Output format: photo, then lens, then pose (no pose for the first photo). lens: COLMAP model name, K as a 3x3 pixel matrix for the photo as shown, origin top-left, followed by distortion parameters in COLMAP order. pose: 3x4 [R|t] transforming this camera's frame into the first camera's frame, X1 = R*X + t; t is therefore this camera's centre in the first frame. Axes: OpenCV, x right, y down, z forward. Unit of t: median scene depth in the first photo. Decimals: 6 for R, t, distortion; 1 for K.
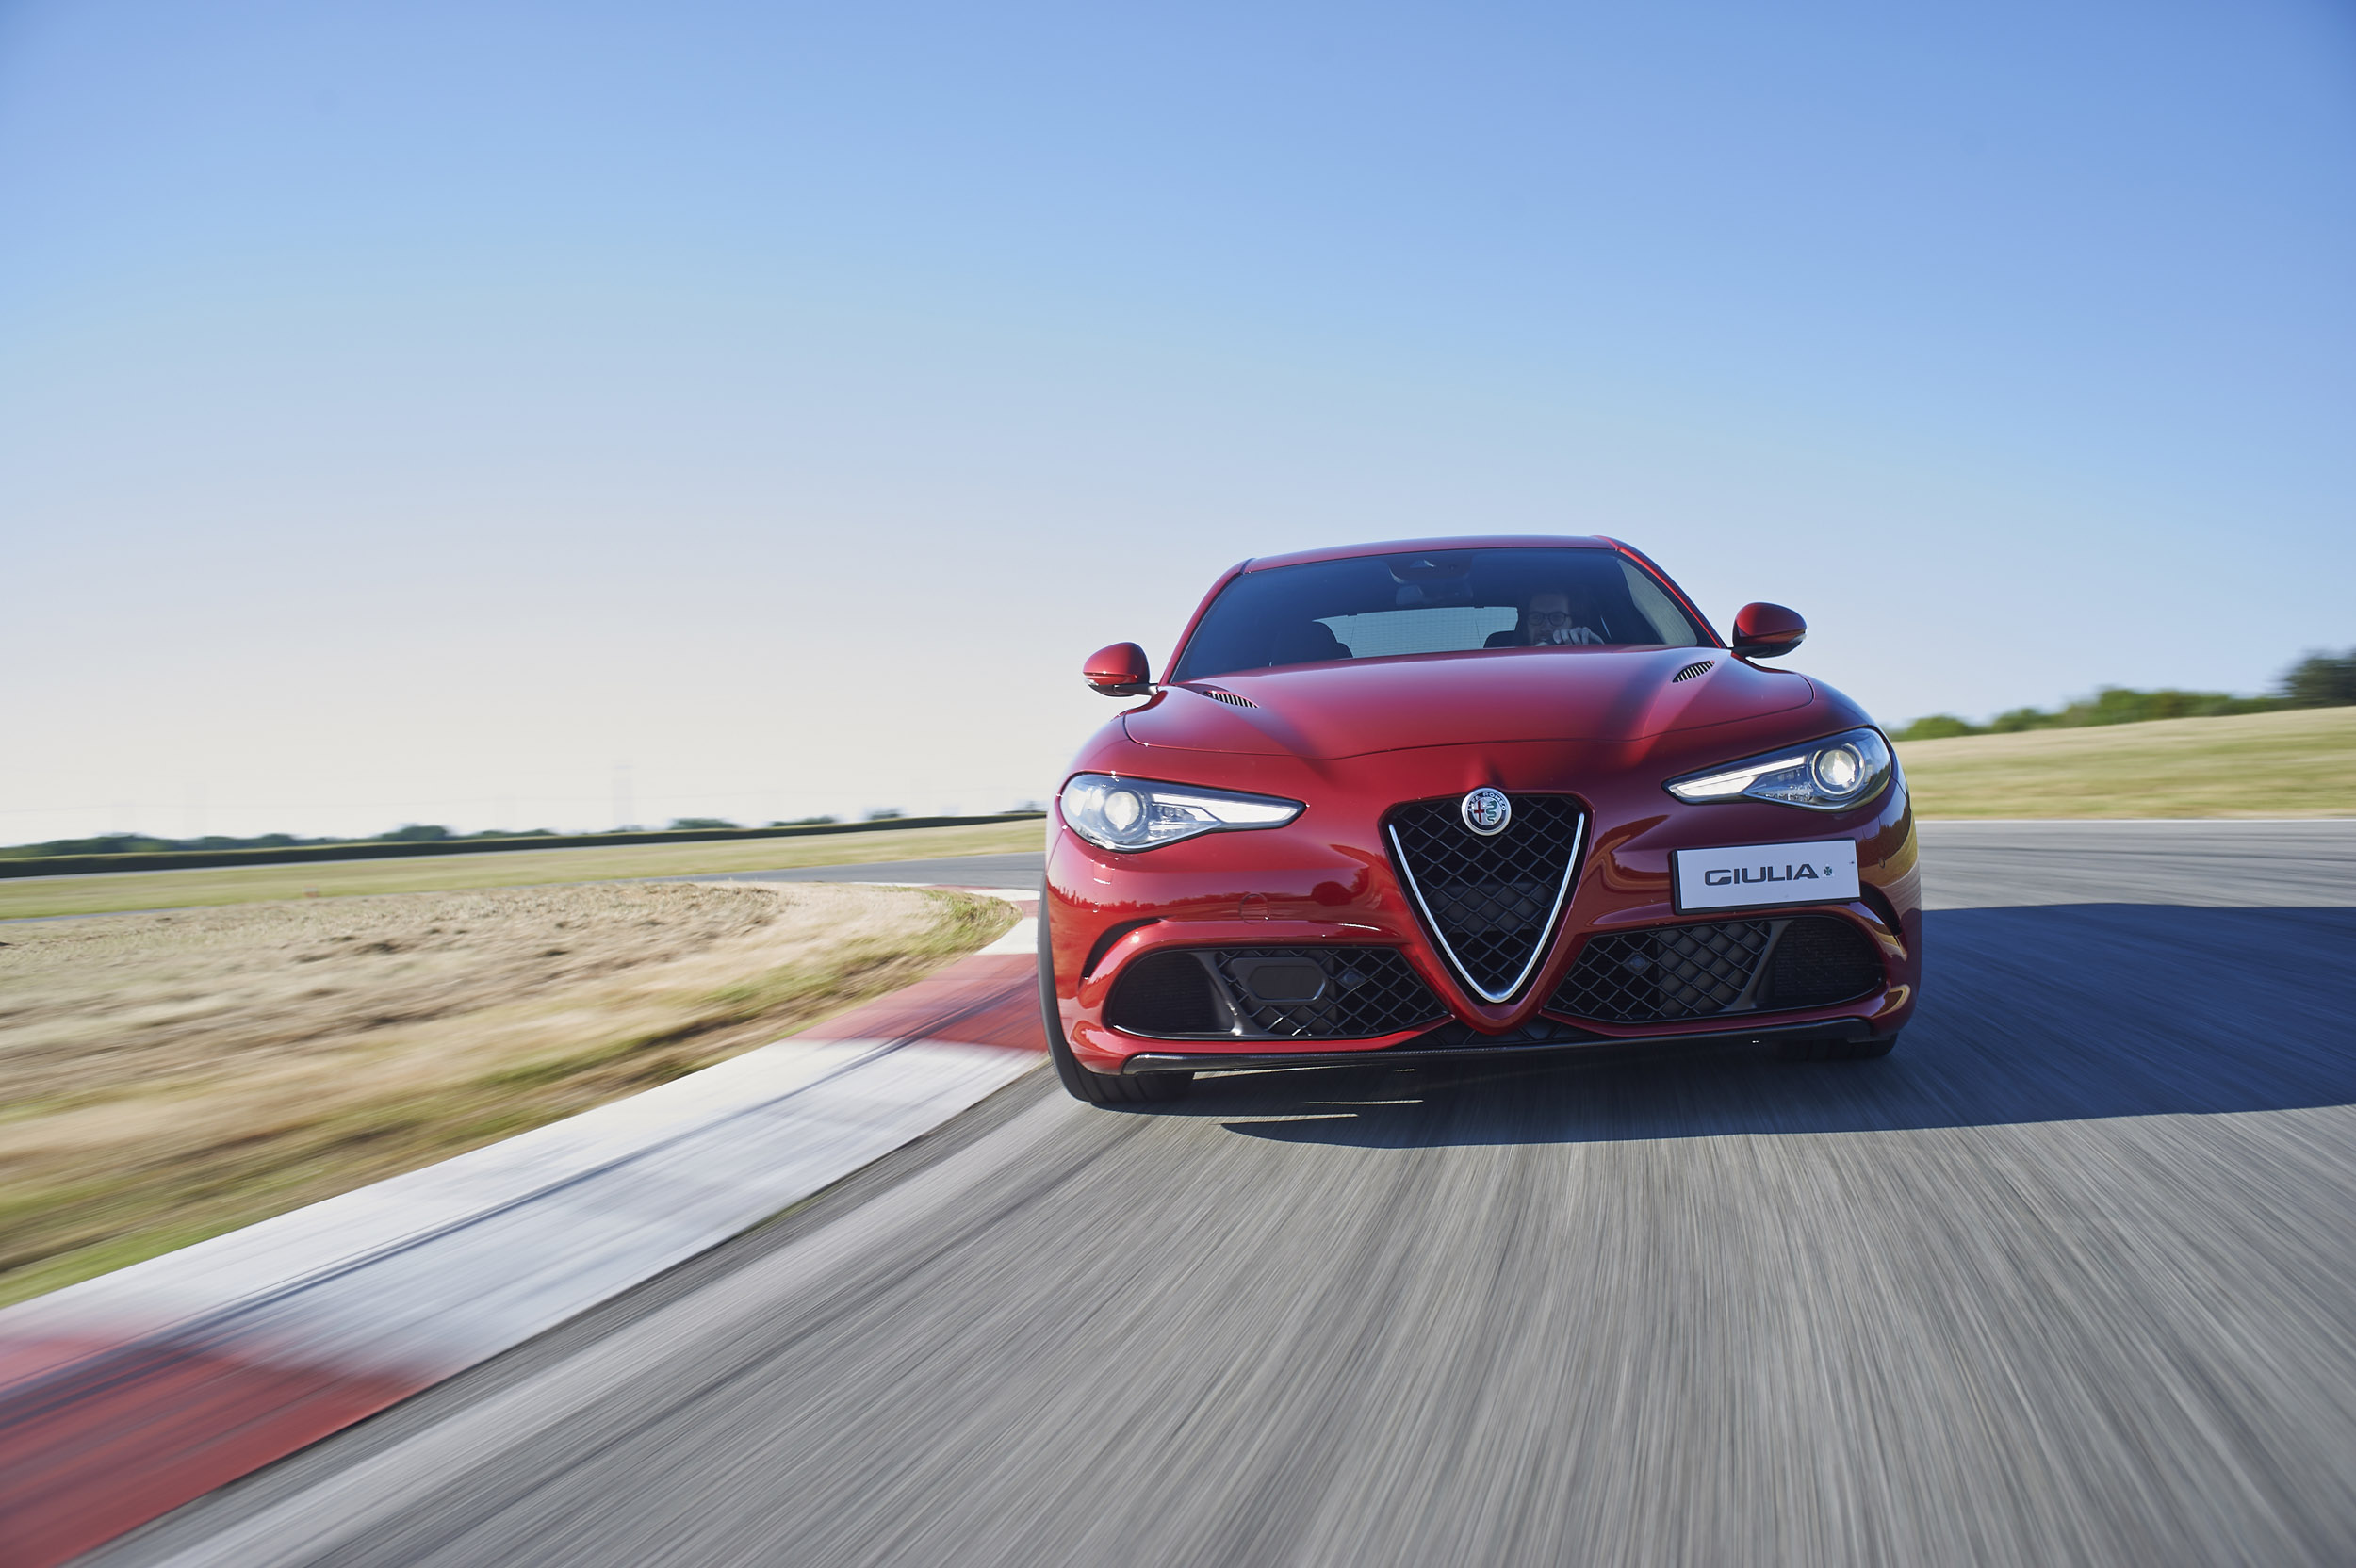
lens RADIAL K [[1928.7, 0, 1178.0], [0, 1928.7, 784.0], [0, 0, 1]] dist [-0.105530, 0.002104]
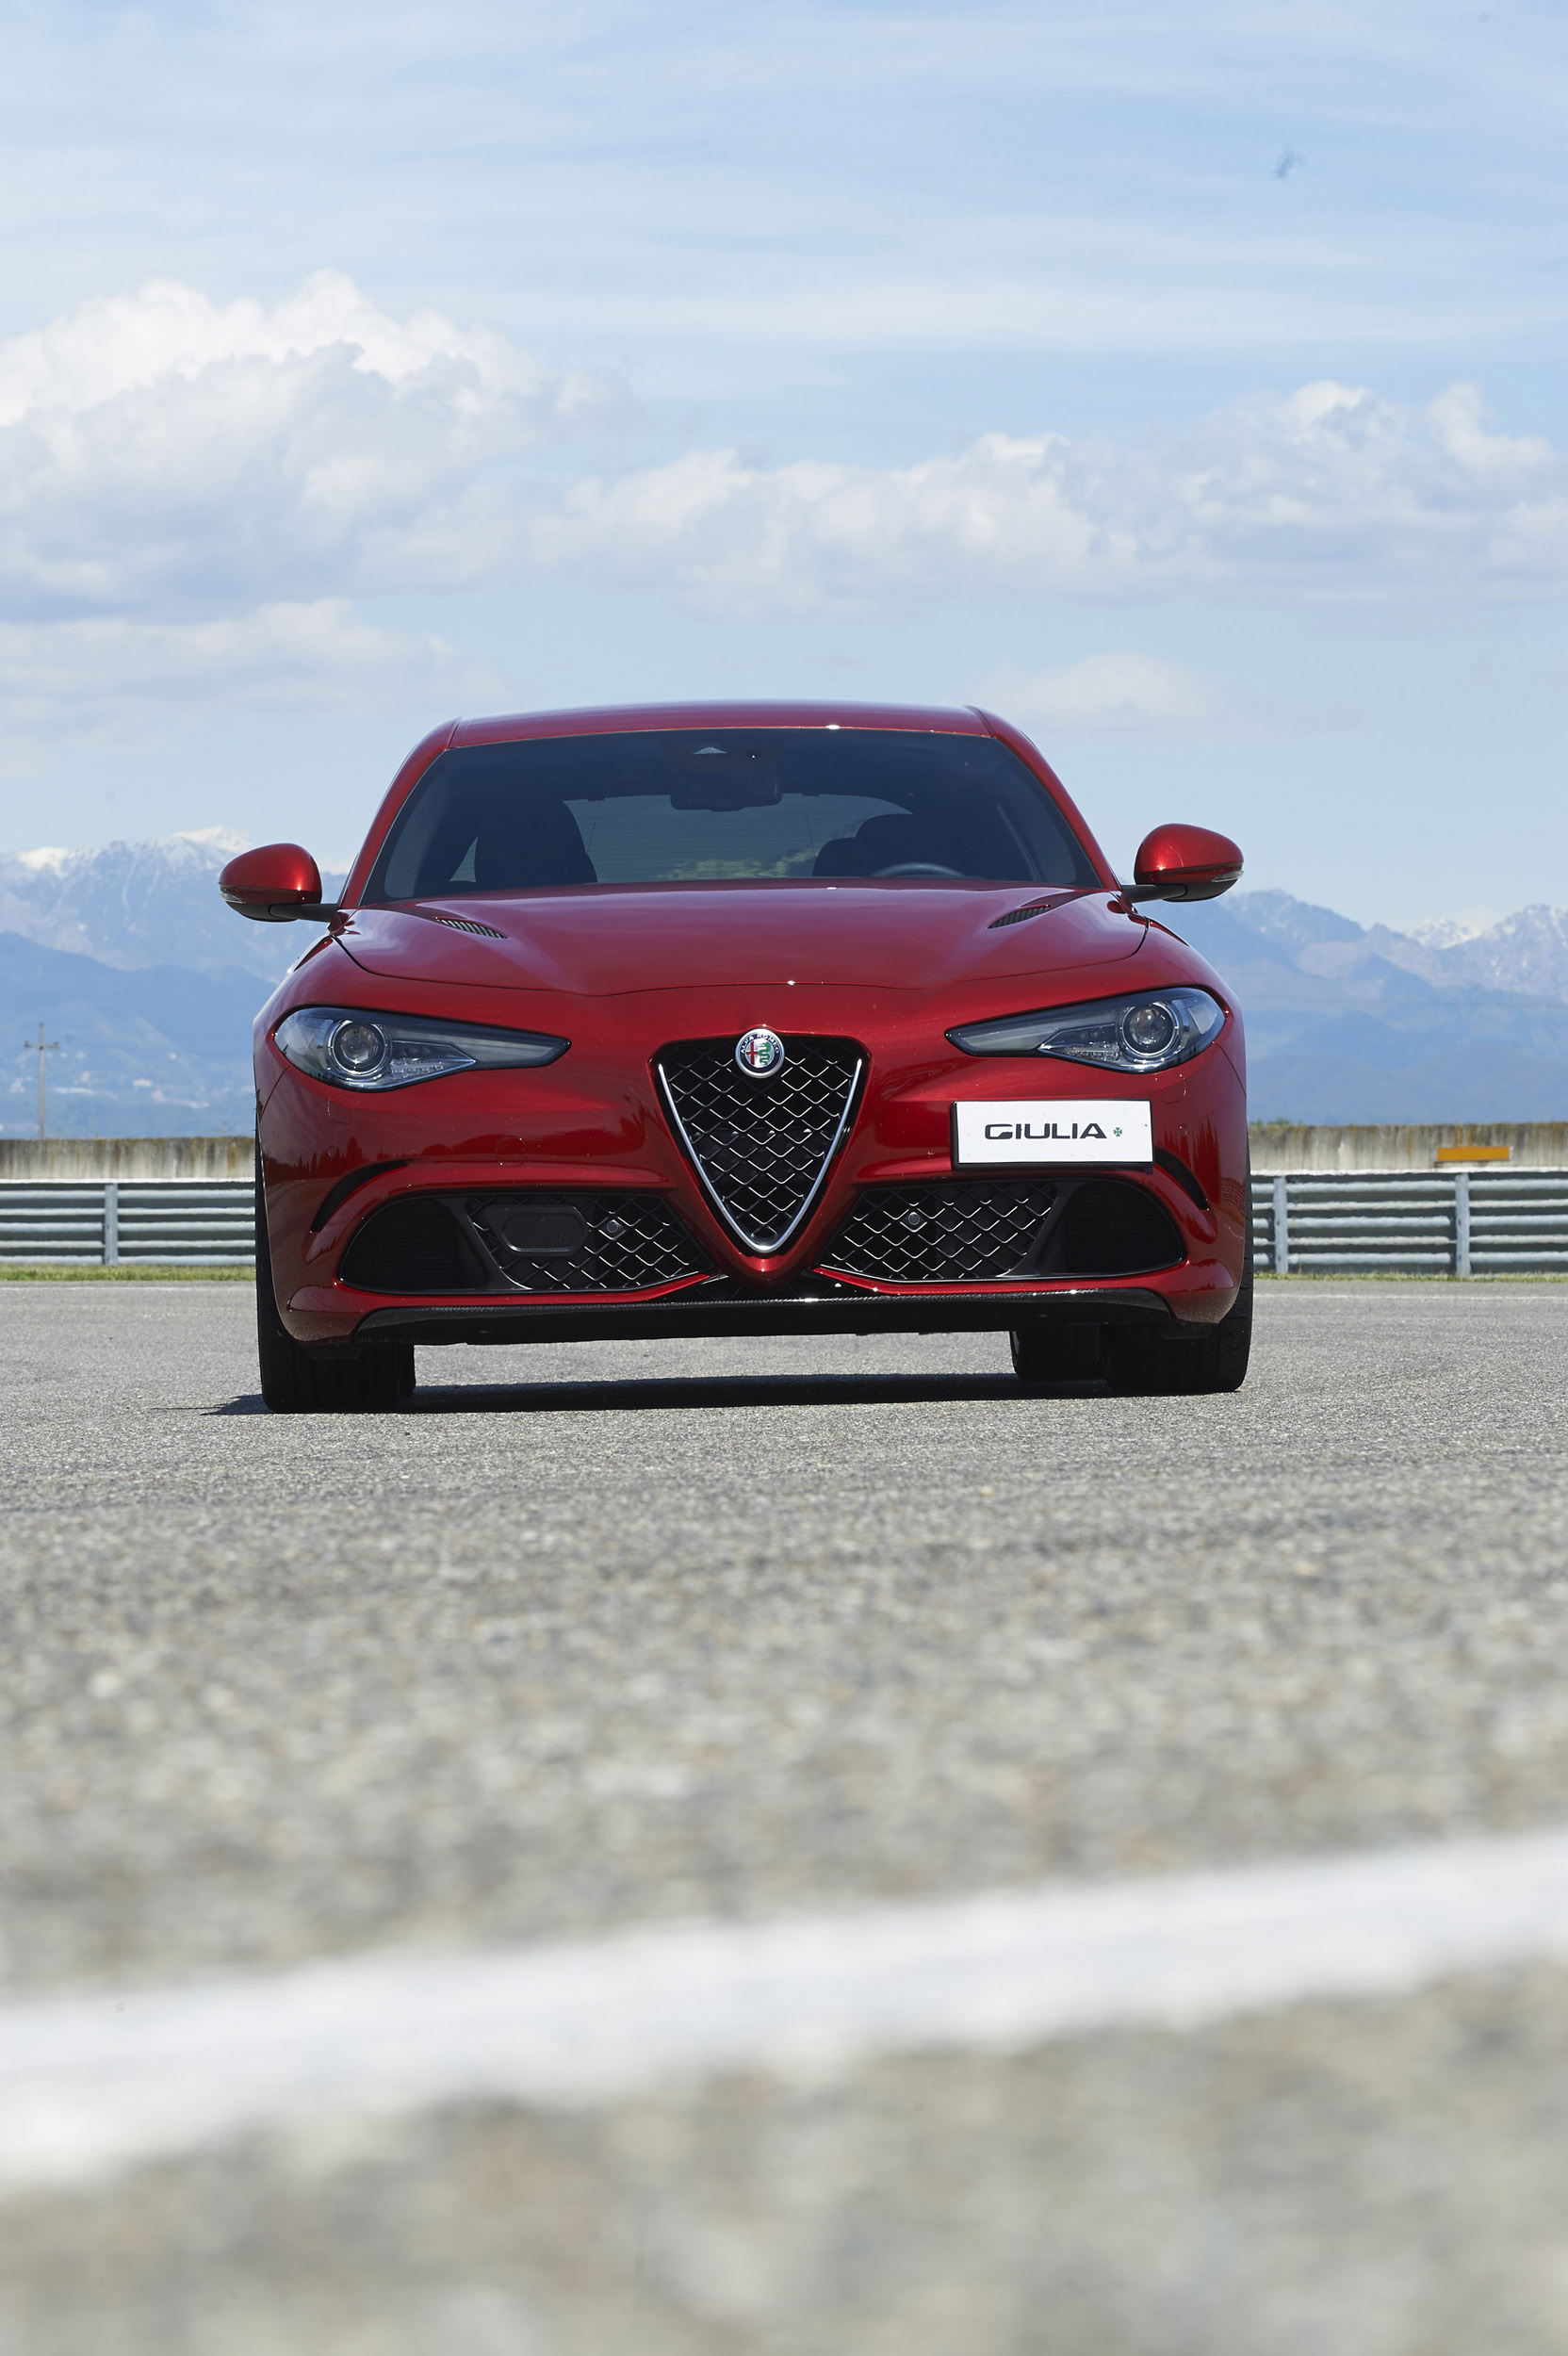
lens RADIAL K [[8794.7, 0, 784.0], [0, 8794.7, 1178.0], [0, 0, 1]] dist [-1.615001, -0.162535]
pose [[0.990914, 0.037921, 0.129044, -0.385780], [-0.035136, 0.999099, -0.023788, 0.177678], [-0.129830, 0.019038, 0.991353, -3.299797]]
